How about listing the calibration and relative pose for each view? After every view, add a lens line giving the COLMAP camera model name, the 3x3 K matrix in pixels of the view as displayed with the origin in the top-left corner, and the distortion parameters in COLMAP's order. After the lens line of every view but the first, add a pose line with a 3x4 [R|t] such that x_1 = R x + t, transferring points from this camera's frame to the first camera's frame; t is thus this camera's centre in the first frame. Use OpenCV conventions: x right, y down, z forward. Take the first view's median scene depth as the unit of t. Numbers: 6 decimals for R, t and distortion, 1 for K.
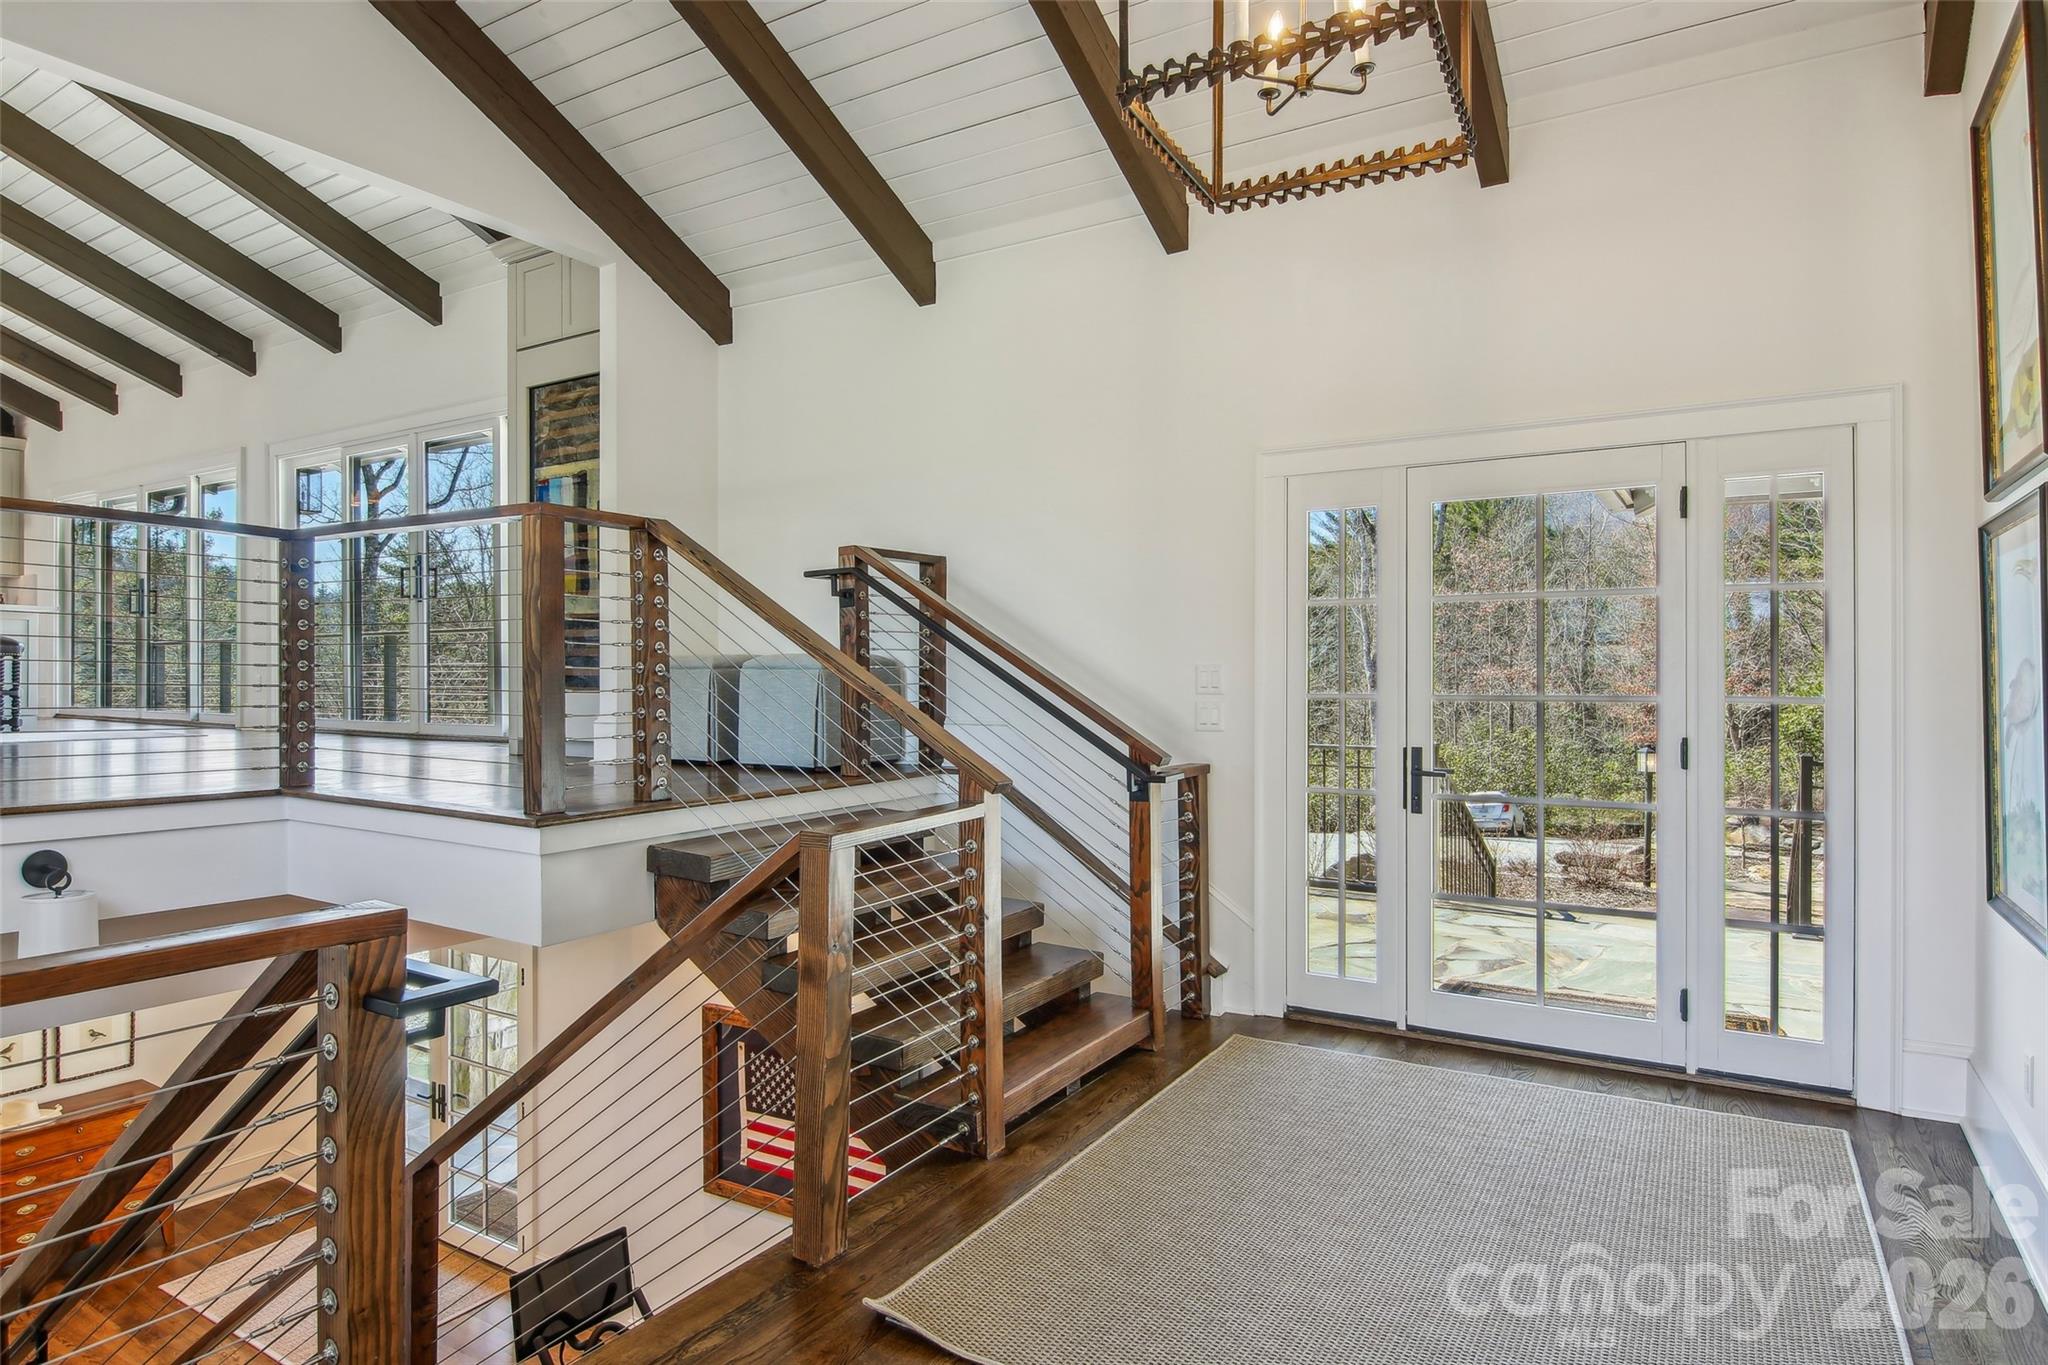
lens RADIAL K [[1152.0, 0, 1023.7], [0, 1152.0, 733.1], [0, 0, 1]] dist [0.023646, -0.037262]
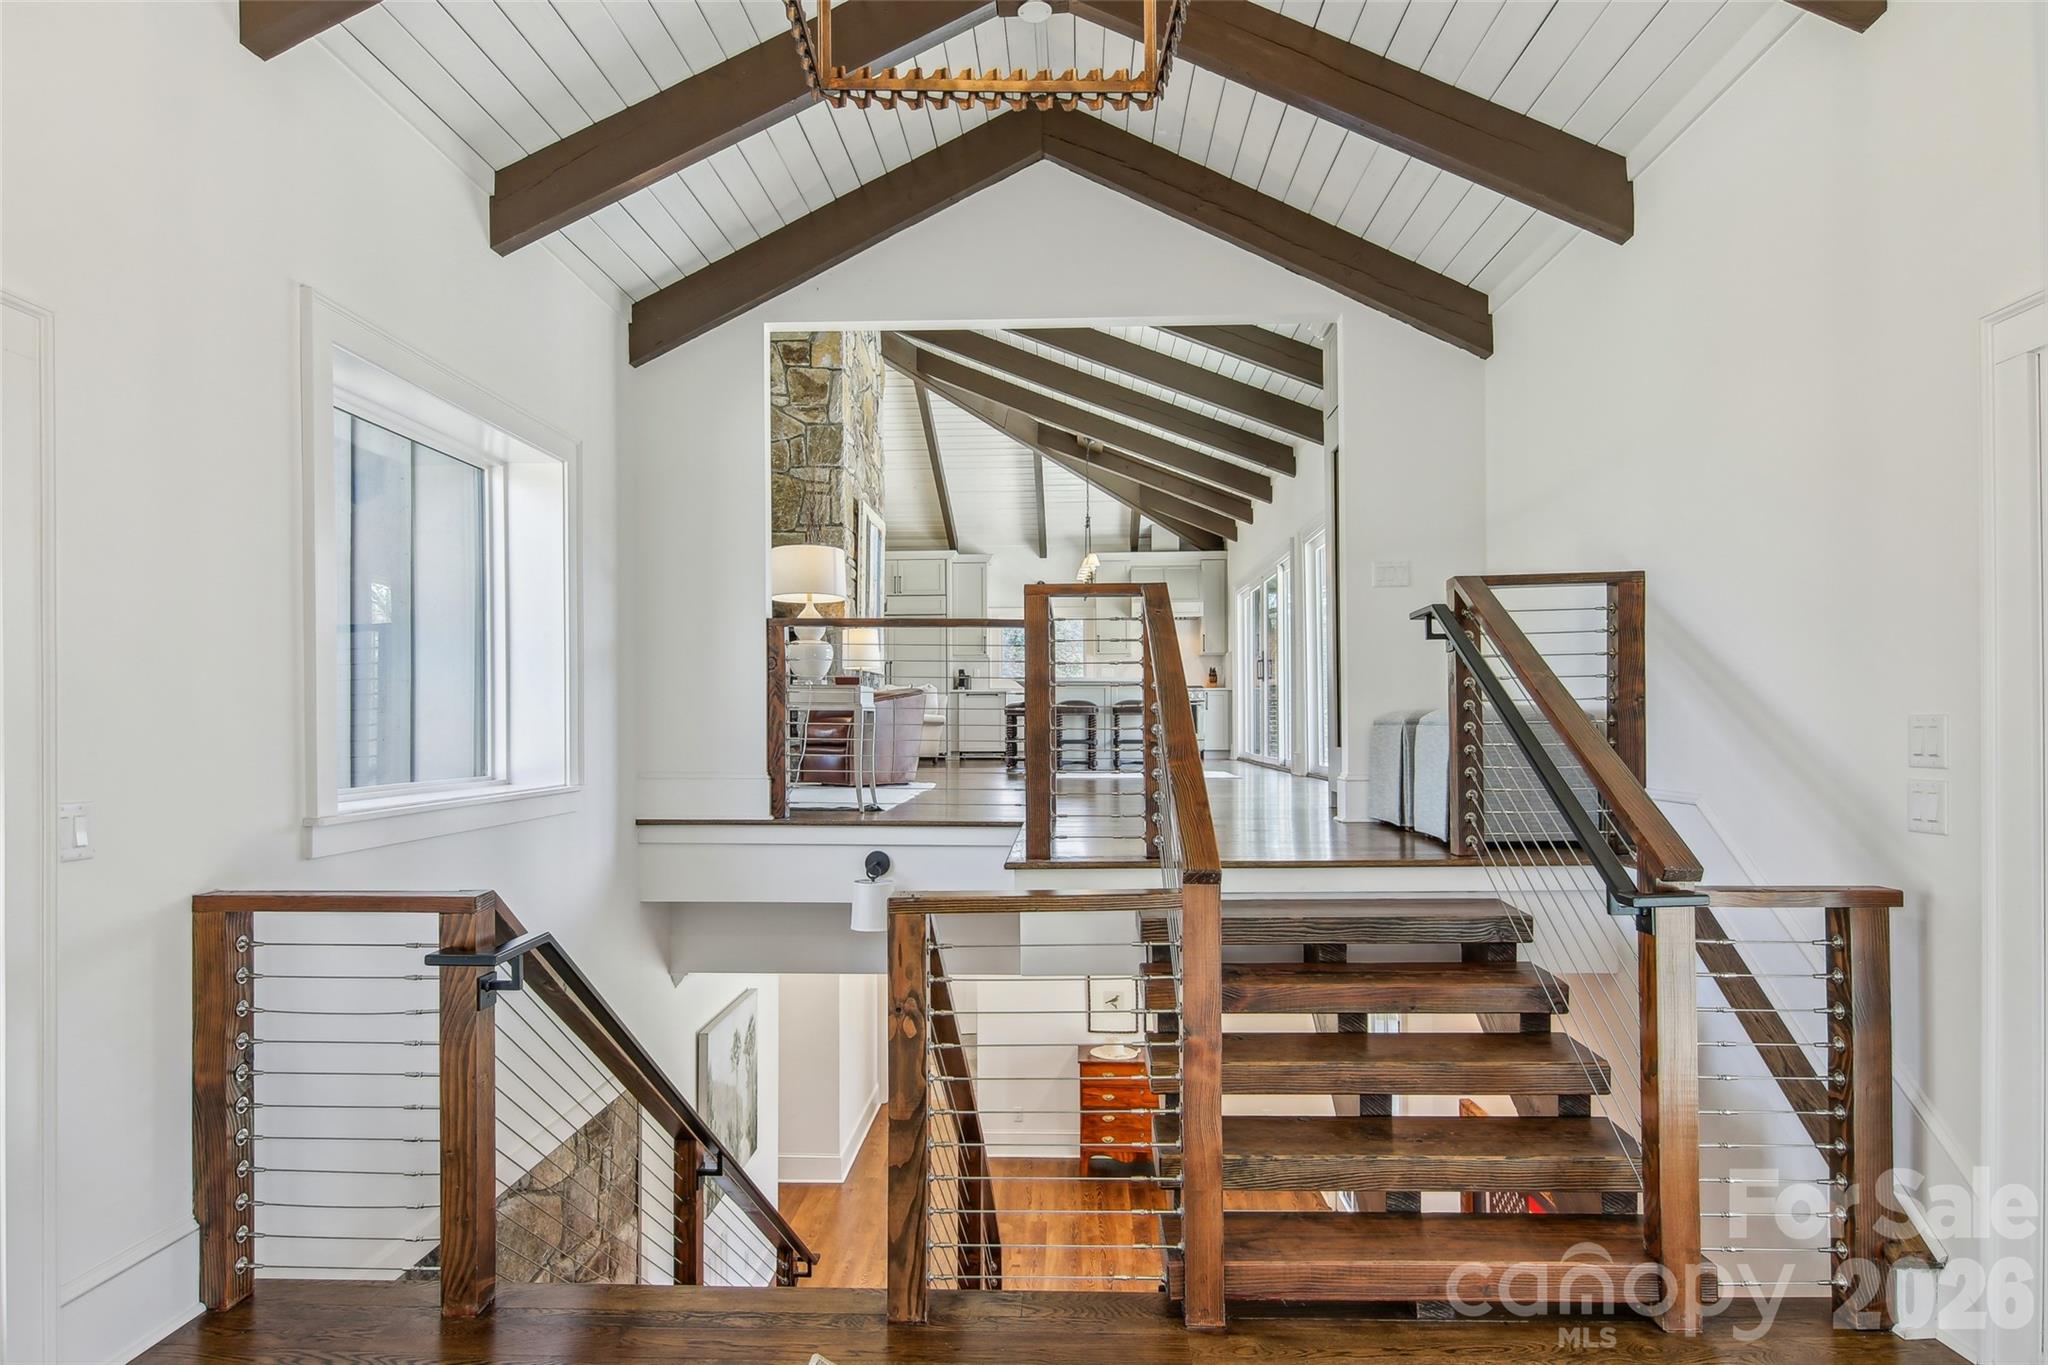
lens RADIAL K [[1152.0, 0, 1023.7], [0, 1152.0, 733.1], [0, 0, 1]] dist [0.023646, -0.037262]
pose [[0.482378, 0.000221, -0.875963, 0.455860], [-0.035542, 0.999181, -0.019320, -0.024086], [0.875242, 0.040454, 0.481991, 0.352057]]
